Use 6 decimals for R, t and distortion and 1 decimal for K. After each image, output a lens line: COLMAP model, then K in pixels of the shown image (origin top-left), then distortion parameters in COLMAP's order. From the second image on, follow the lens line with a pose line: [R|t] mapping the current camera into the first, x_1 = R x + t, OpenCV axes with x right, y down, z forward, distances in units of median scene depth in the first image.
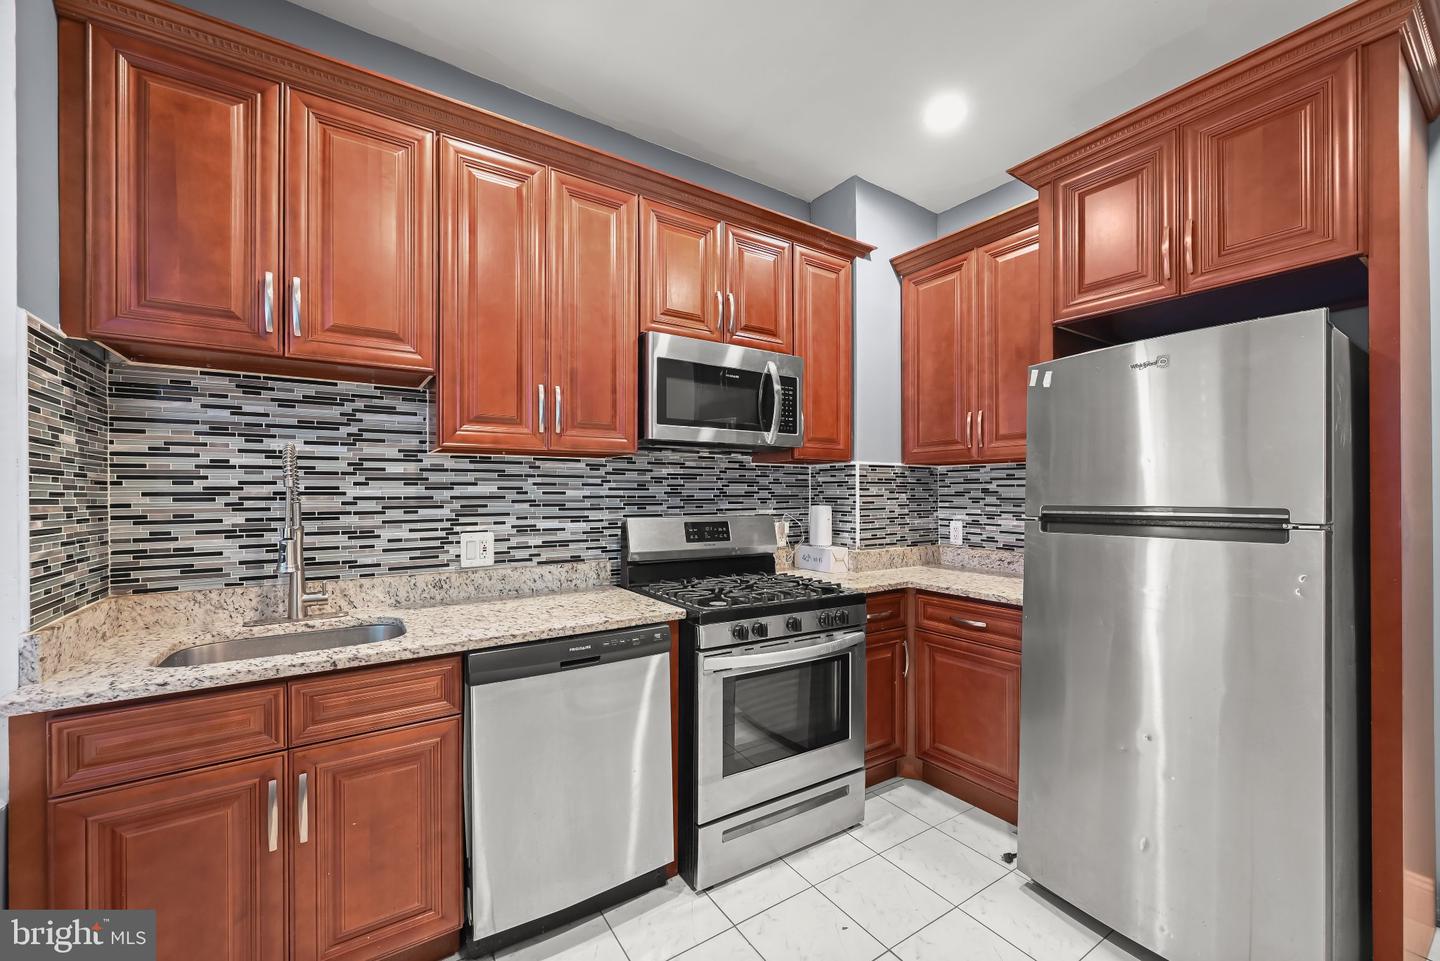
lens RADIAL K [[576.1, 0, 718.0], [0, 576.1, 487.8], [0, 0, 1]] dist [-0.002630, -0.000003]
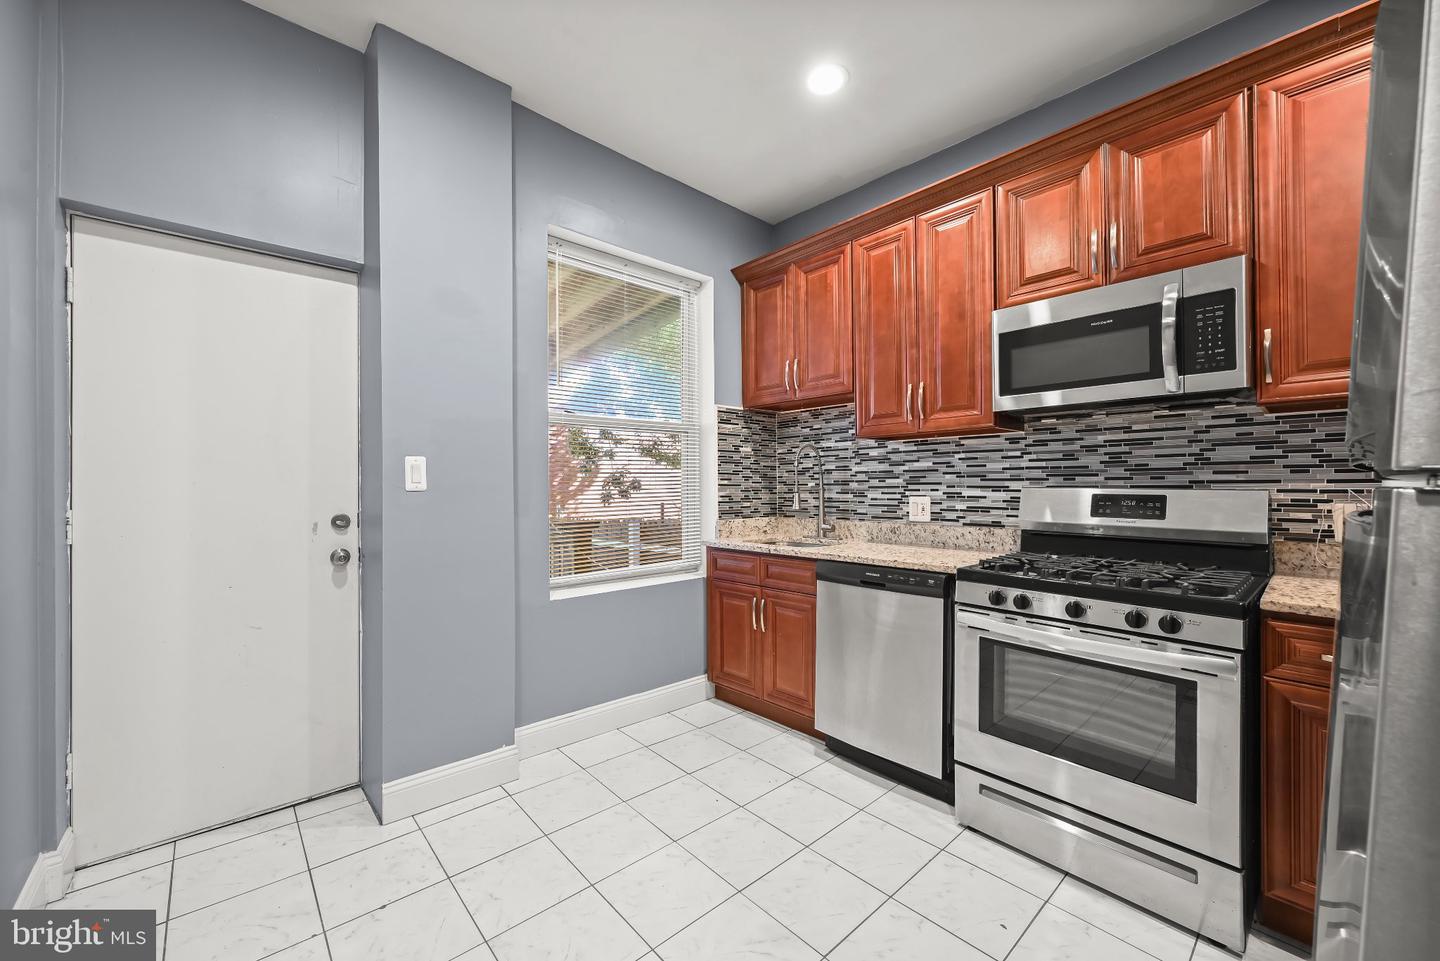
lens RADIAL K [[561.9, 0, 720.0], [0, 561.9, 480.5], [0, 0, 1]] dist [-0.000629, -0.000029]
pose [[0.144633, -0.008426, -0.989449, 0.878529], [0.011993, 0.999905, -0.006762, 0.045956], [0.989413, -0.010888, 0.144720, 0.363846]]
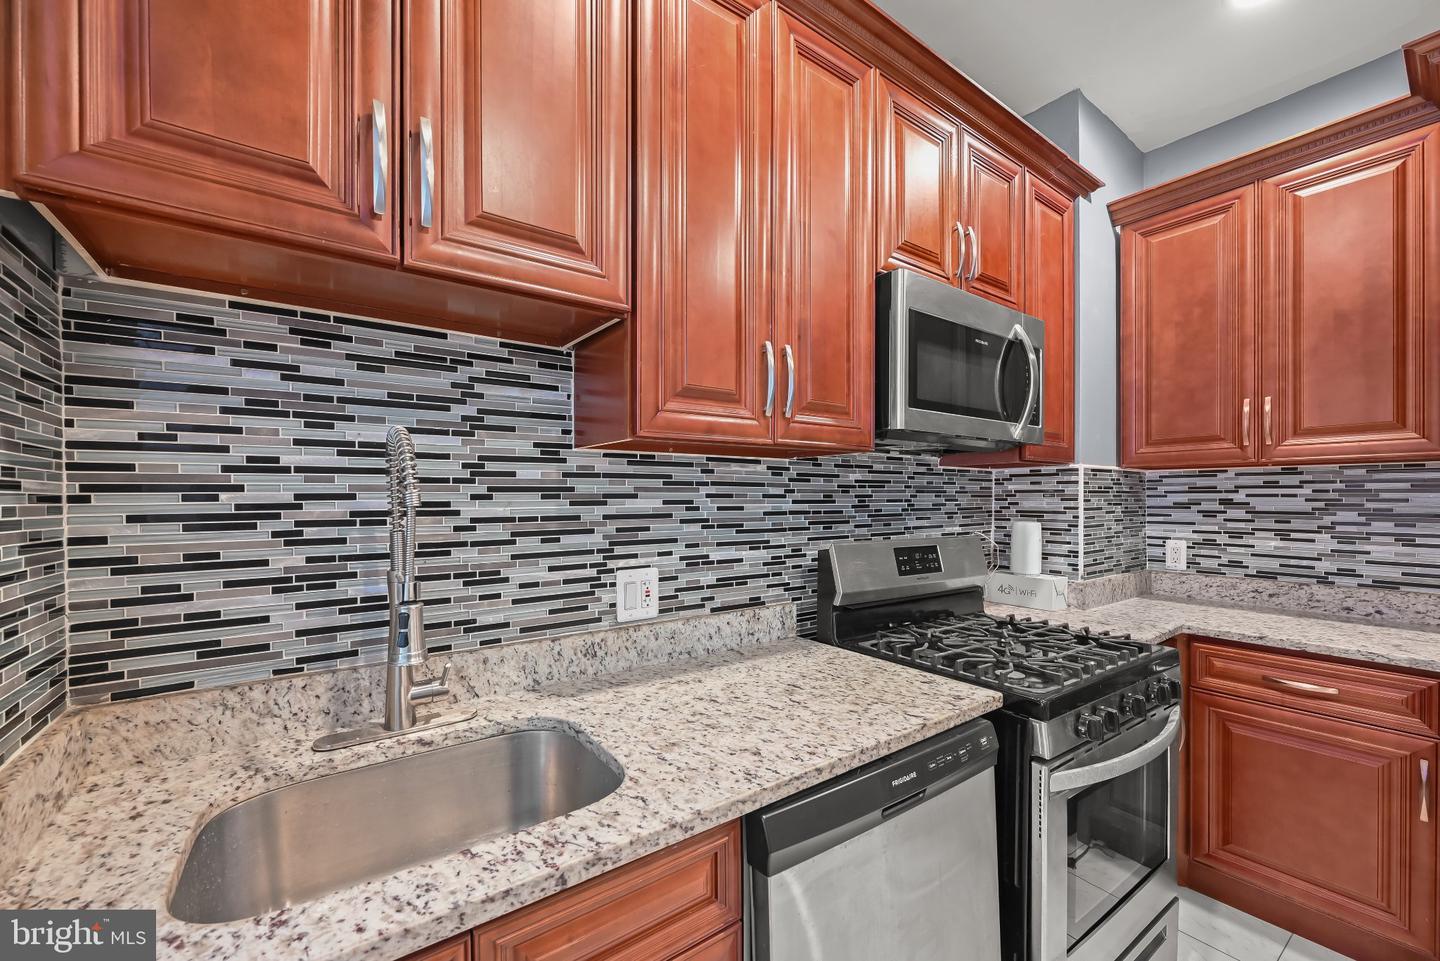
lens RADIAL K [[577.1, 0, 713.6], [0, 577.1, 497.1], [0, 0, 1]] dist [-0.002186, 0.000128]
pose [[0.999280, -0.000887, 0.037934, -0.377644], [0.000606, 0.999972, 0.007431, -0.010896], [-0.037940, -0.007403, 0.999253, 0.349378]]
